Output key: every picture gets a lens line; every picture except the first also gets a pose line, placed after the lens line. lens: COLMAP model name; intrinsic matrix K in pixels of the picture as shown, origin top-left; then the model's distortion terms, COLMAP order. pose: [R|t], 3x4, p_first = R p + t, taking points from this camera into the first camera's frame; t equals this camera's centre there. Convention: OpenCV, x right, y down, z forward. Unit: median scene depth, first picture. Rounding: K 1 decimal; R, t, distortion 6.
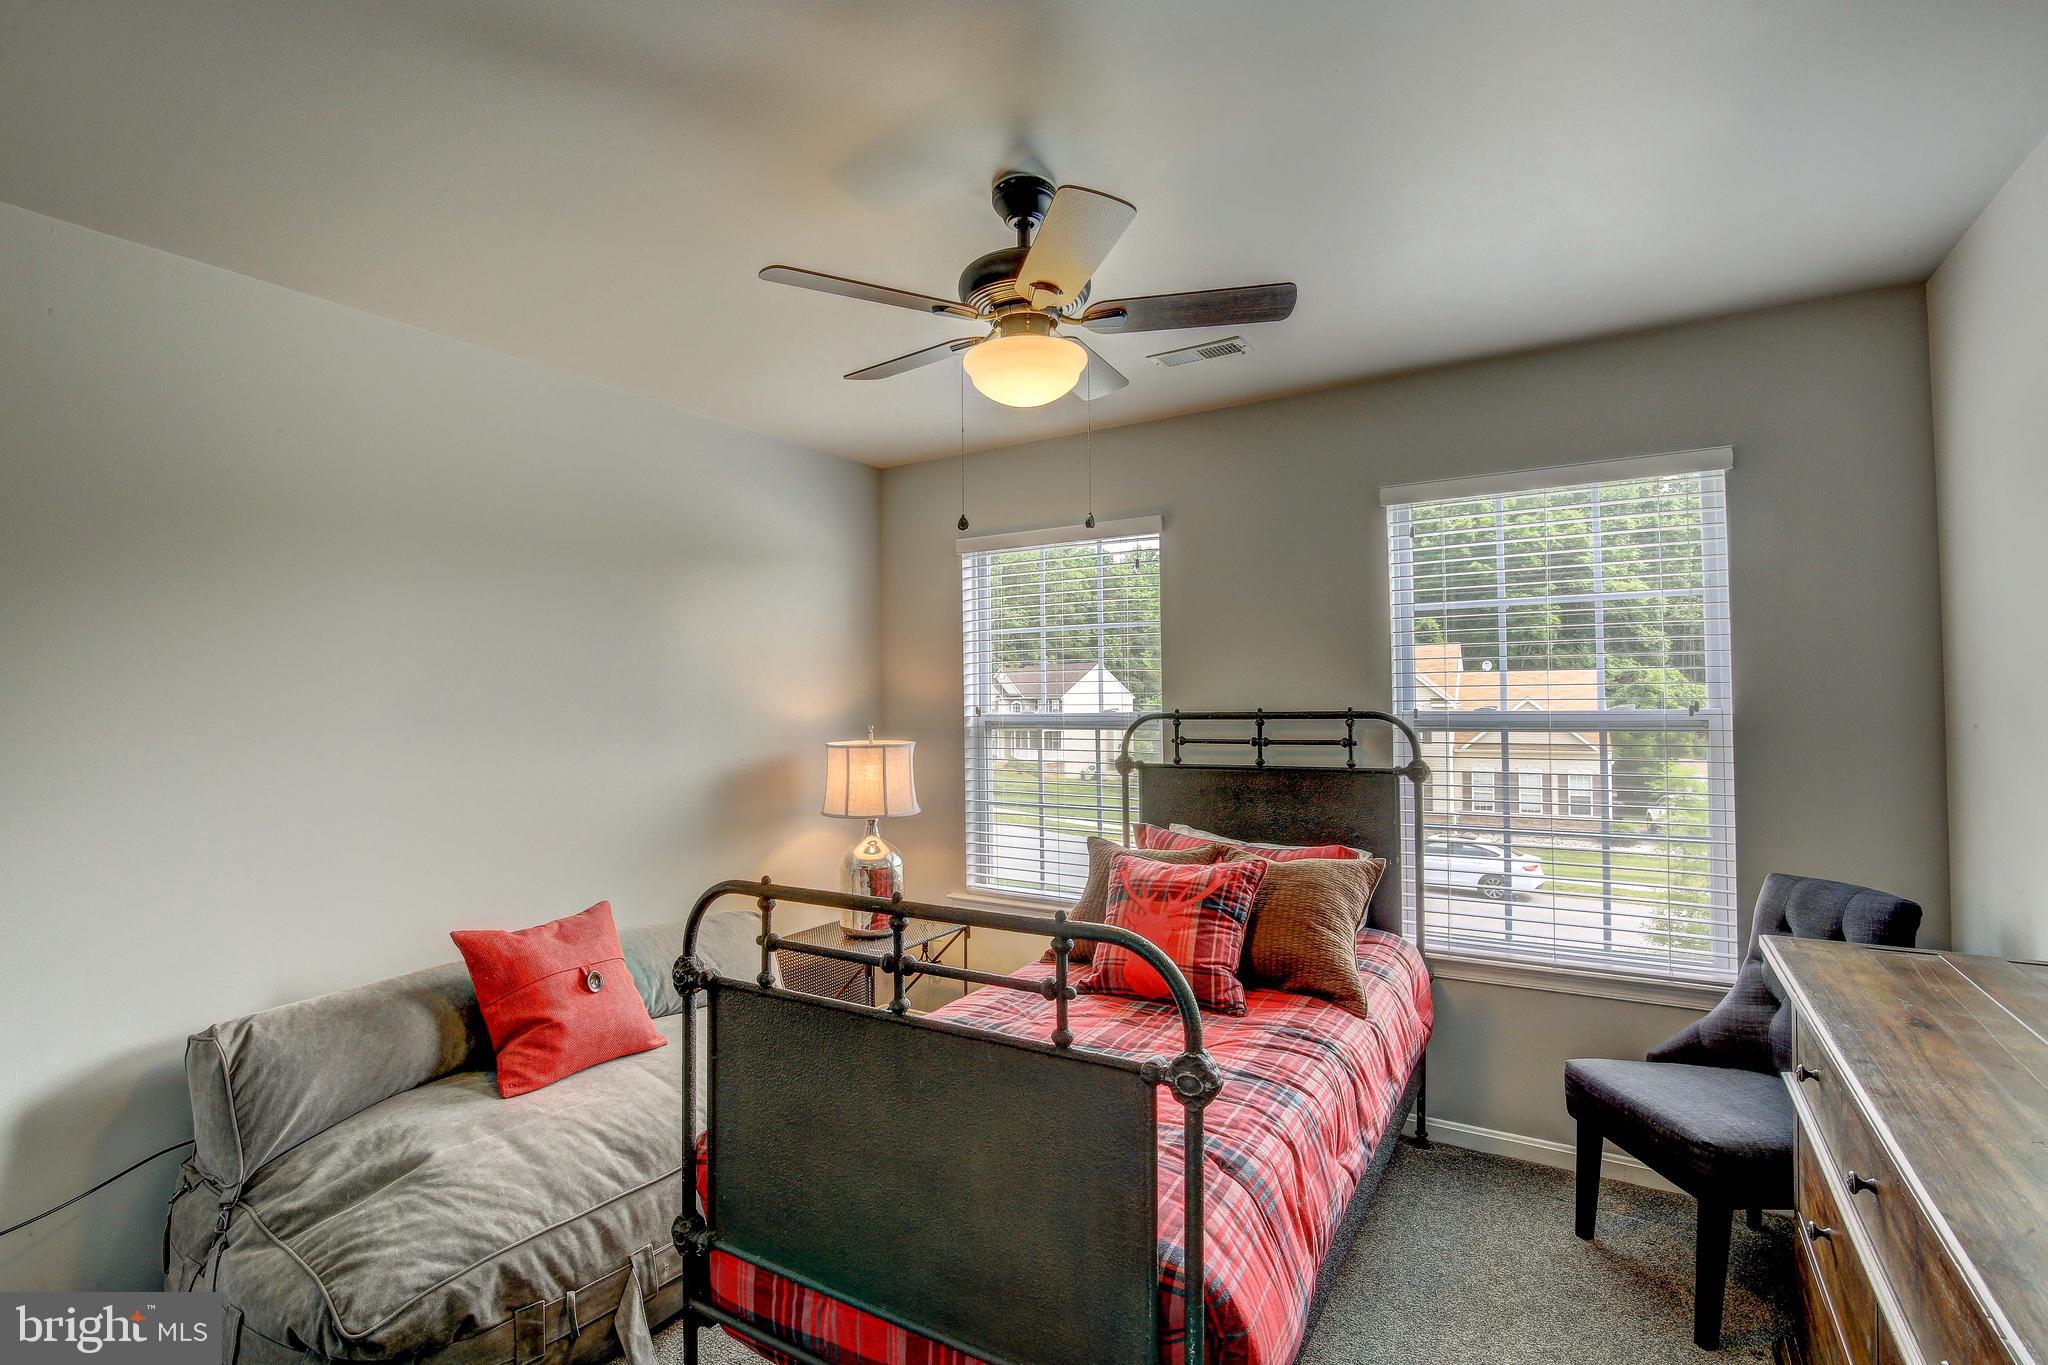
lens RADIAL K [[939.4, 0, 1030.4], [0, 939.4, 691.0], [0, 0, 1]] dist [-0.030302, 0.002420]
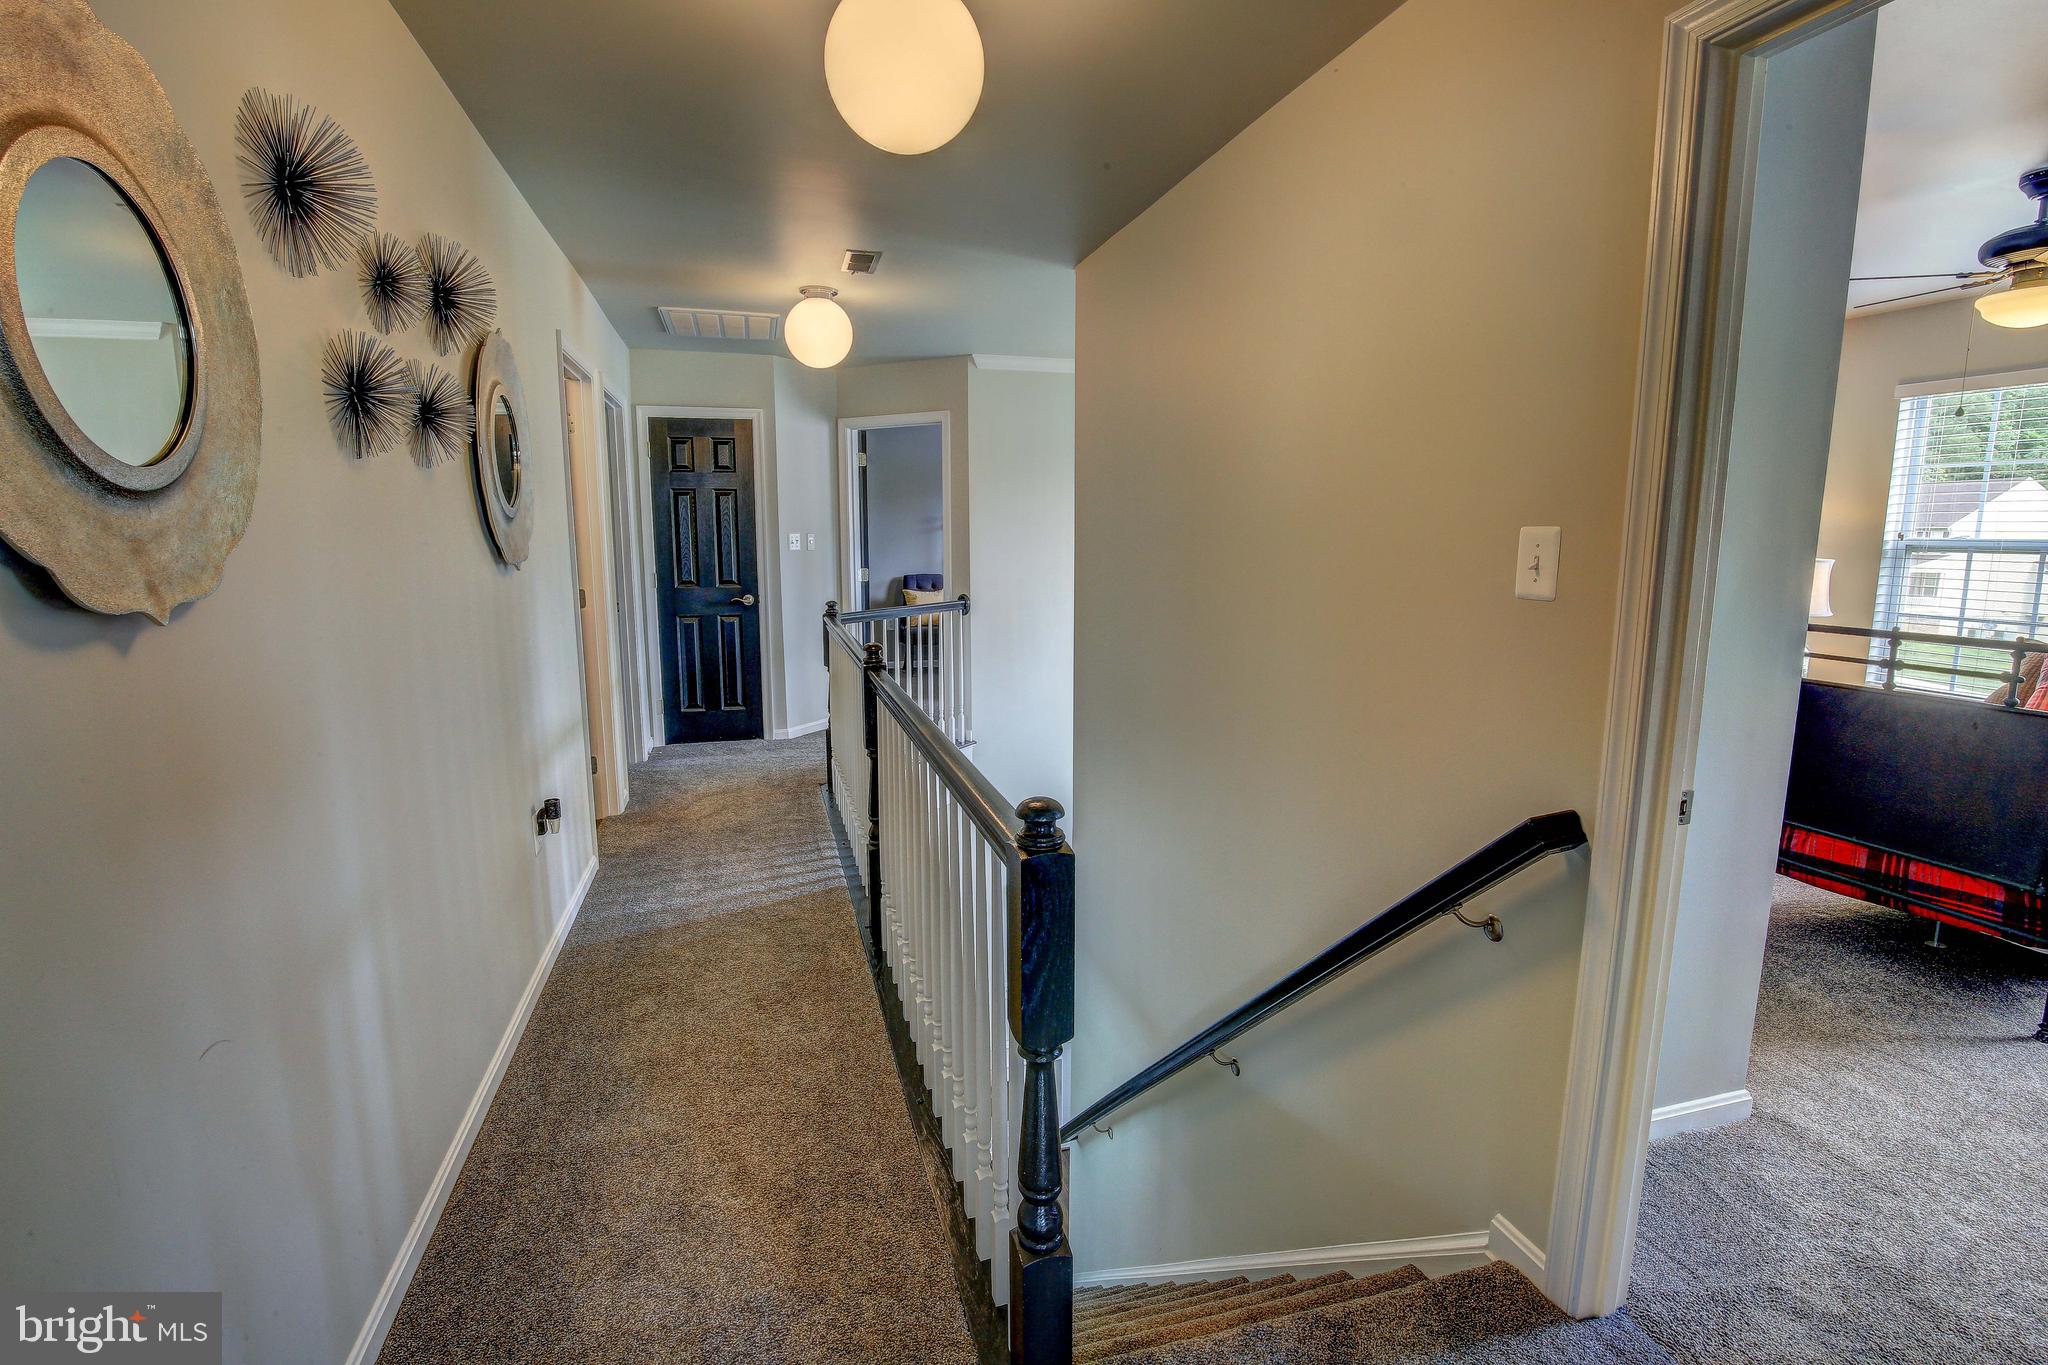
lens RADIAL K [[939.4, 0, 1011.9], [0, 939.4, 679.6], [0, 0, 1]] dist [-0.030302, 0.002420]
pose [[0.730768, 0.119894, -0.672015, -0.077555], [-0.003089, 0.985026, 0.172378, 0.004694], [0.682619, -0.123893, 0.720196, -0.615297]]
